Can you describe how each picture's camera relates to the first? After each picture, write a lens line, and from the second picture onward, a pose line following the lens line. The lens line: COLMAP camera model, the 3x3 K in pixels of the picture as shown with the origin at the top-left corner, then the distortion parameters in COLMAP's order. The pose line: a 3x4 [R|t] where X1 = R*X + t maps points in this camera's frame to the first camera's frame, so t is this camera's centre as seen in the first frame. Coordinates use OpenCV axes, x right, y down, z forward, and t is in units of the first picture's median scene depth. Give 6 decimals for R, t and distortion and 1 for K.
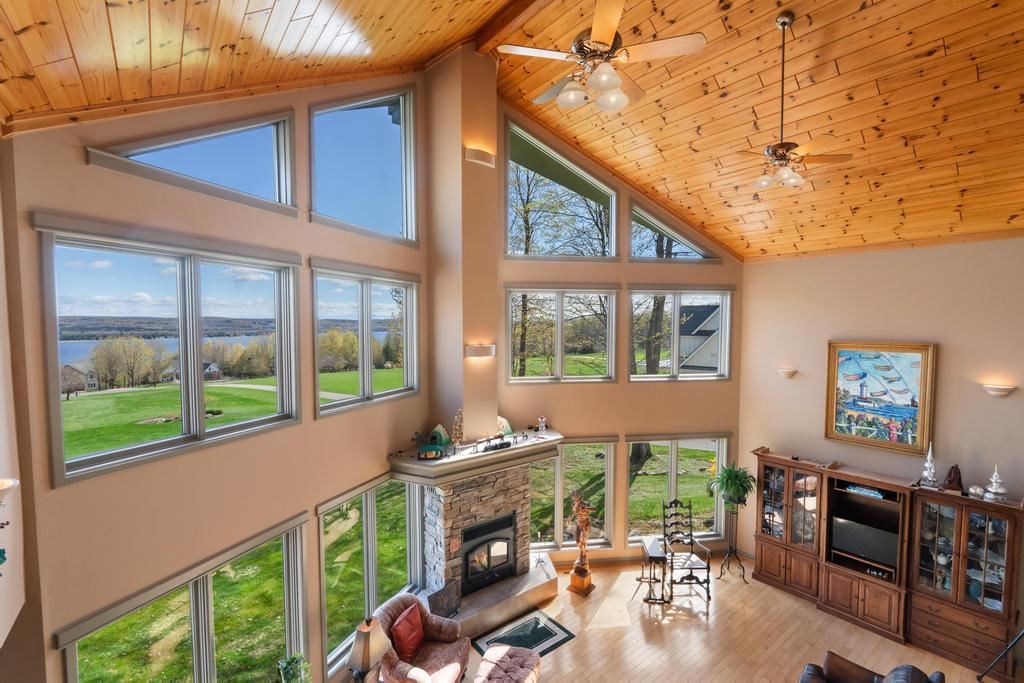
lens RADIAL K [[450.1, 0, 500.6], [0, 450.1, 342.4], [0, 0, 1]] dist [-0.008678, 0.000195]
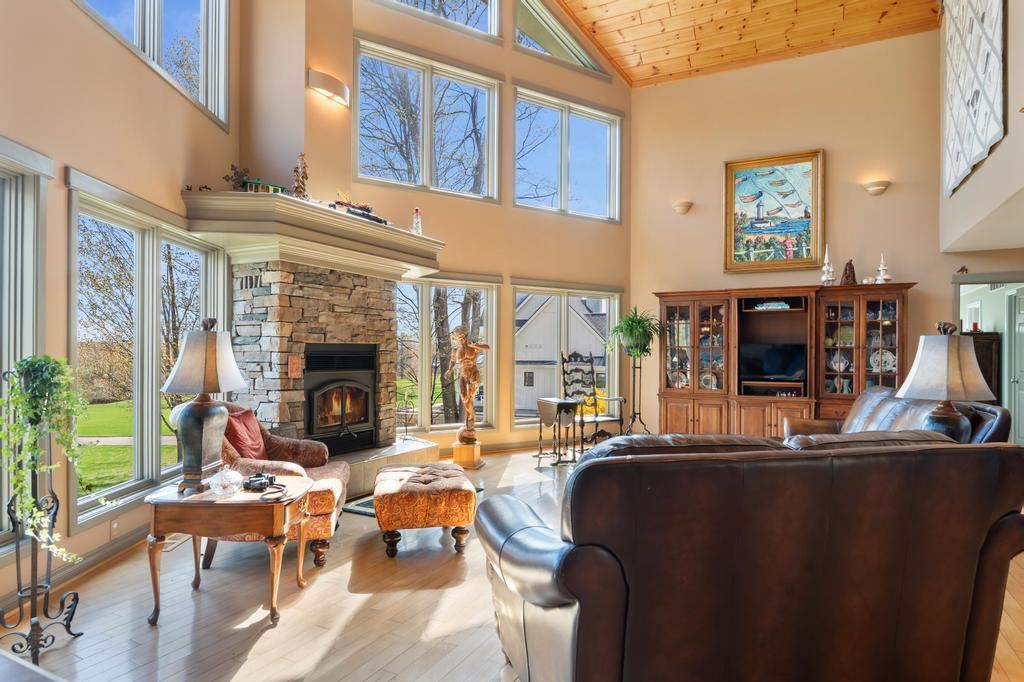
lens RADIAL K [[591.9, 0, 506.0], [0, 591.9, 351.2], [0, 0, 1]] dist [-0.001040, -0.001744]
pose [[0.904655, 0.011025, 0.426003, -0.177824], [0.011563, 0.998662, -0.050402, 0.452173], [-0.425989, 0.050523, 0.903317, 0.138298]]
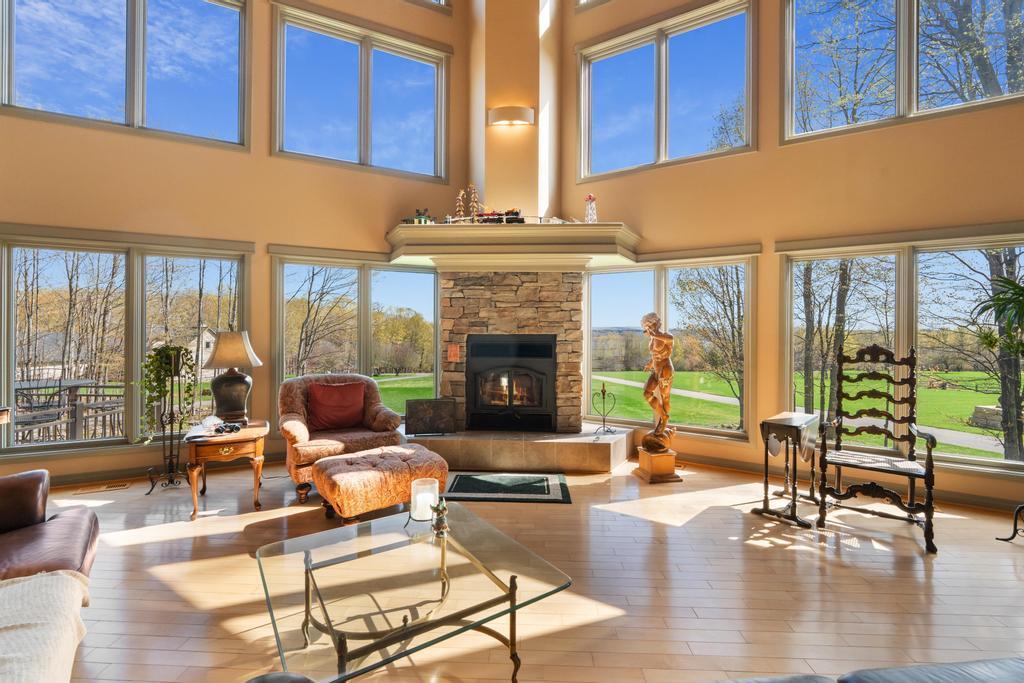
lens RADIAL K [[450.1, 0, 505.7], [0, 450.1, 330.9], [0, 0, 1]] dist [-0.008678, 0.000195]
pose [[0.766330, 0.008977, -0.642385, 0.448366], [-0.041937, 0.998469, -0.036077, 0.416876], [0.641077, 0.054586, 0.765533, 0.435056]]
